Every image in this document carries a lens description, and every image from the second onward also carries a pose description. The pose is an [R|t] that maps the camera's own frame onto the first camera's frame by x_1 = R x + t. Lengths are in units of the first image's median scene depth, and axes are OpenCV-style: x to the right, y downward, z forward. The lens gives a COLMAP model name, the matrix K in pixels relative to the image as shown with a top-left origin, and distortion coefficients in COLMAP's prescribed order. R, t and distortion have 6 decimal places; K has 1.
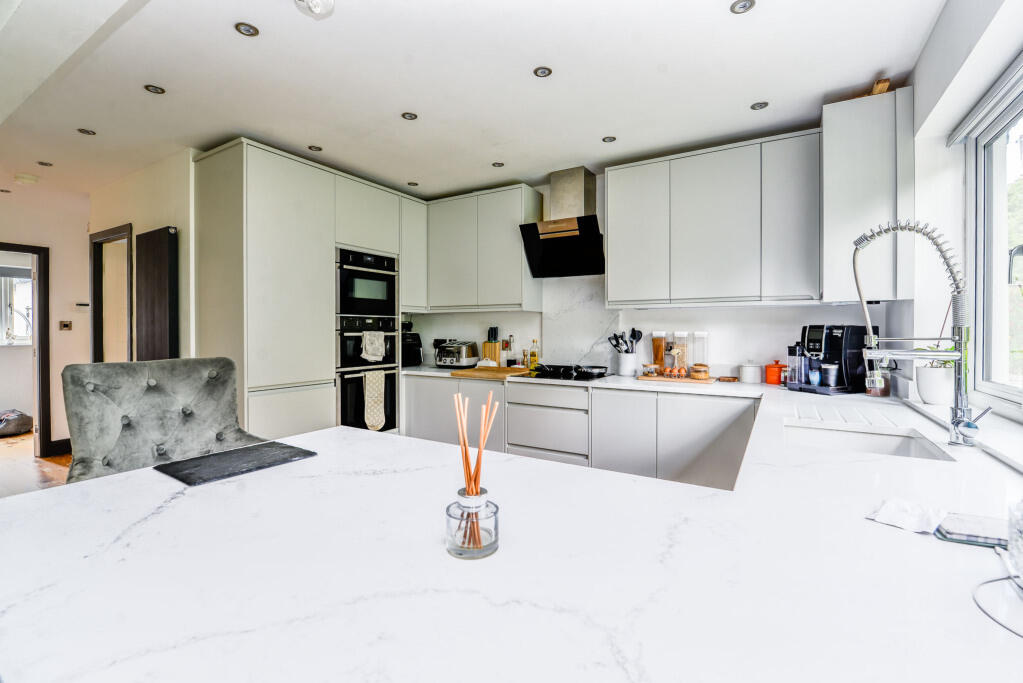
lens RADIAL K [[453.0, 0, 510.0], [0, 453.0, 316.6], [0, 0, 1]] dist [-0.000981, -0.005880]
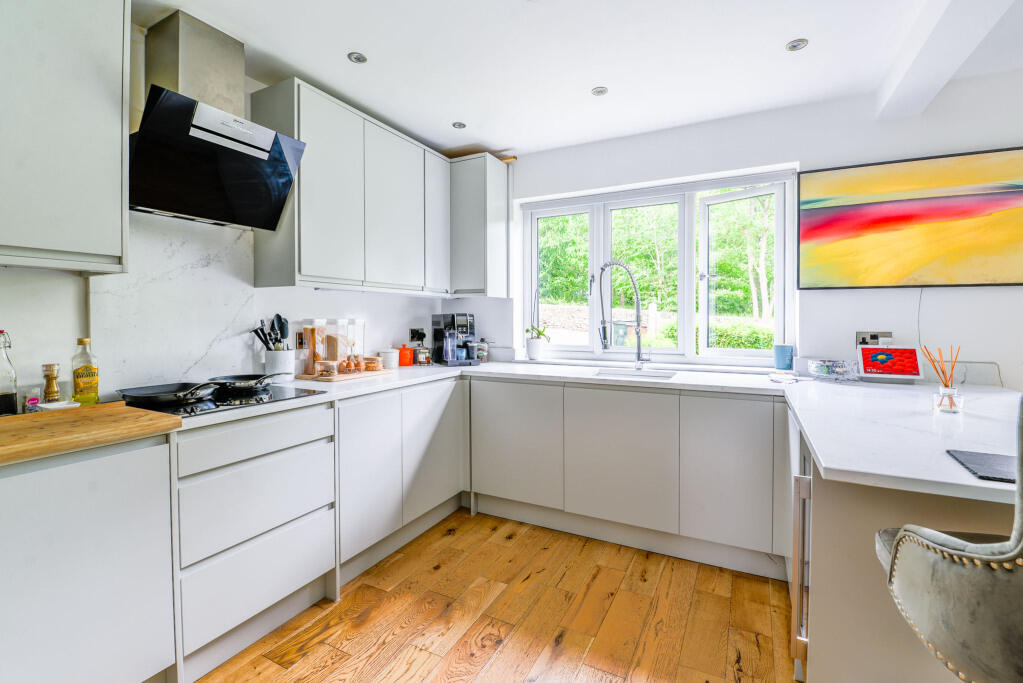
lens RADIAL K [[453.0, 0, 510.0], [0, 453.0, 316.6], [0, 0, 1]] dist [-0.000981, -0.005880]
pose [[-0.066837, -0.002291, 0.997761, -0.484341], [-0.034198, 0.999415, 0.000004, 0.017101], [-0.997178, -0.034121, -0.066876, 0.724475]]
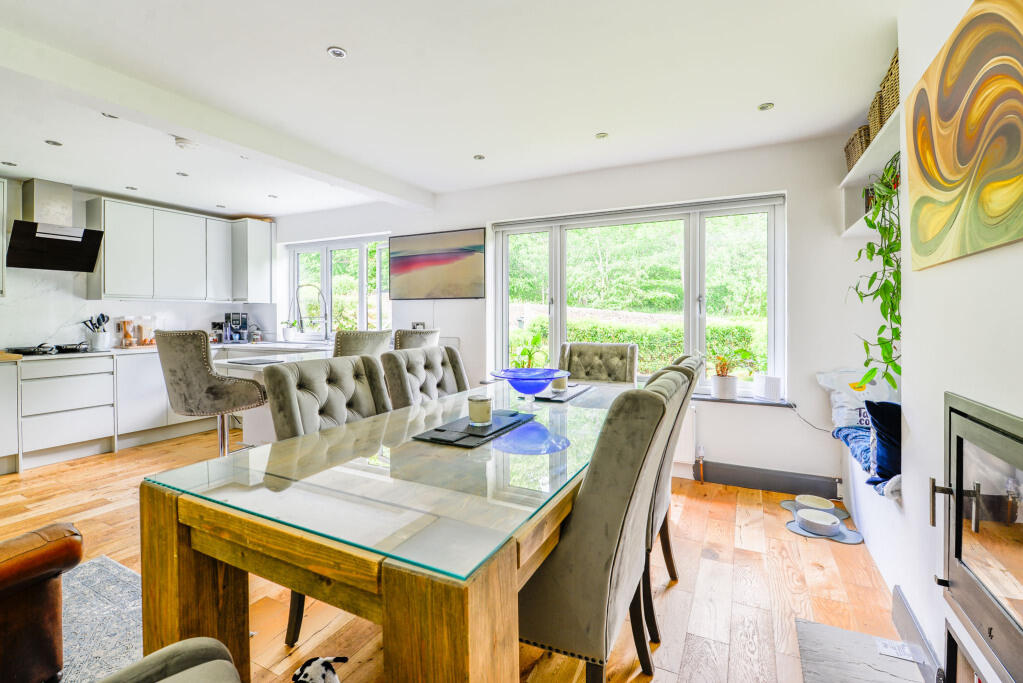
lens RADIAL K [[453.0, 0, 510.0], [0, 453.0, 316.6], [0, 0, 1]] dist [-0.000981, -0.005880]
pose [[-0.075562, -0.006668, 0.997119, -1.246850], [-0.032074, 0.999476, 0.004253, -0.012208], [-0.996625, -0.031660, -0.075736, -0.128243]]
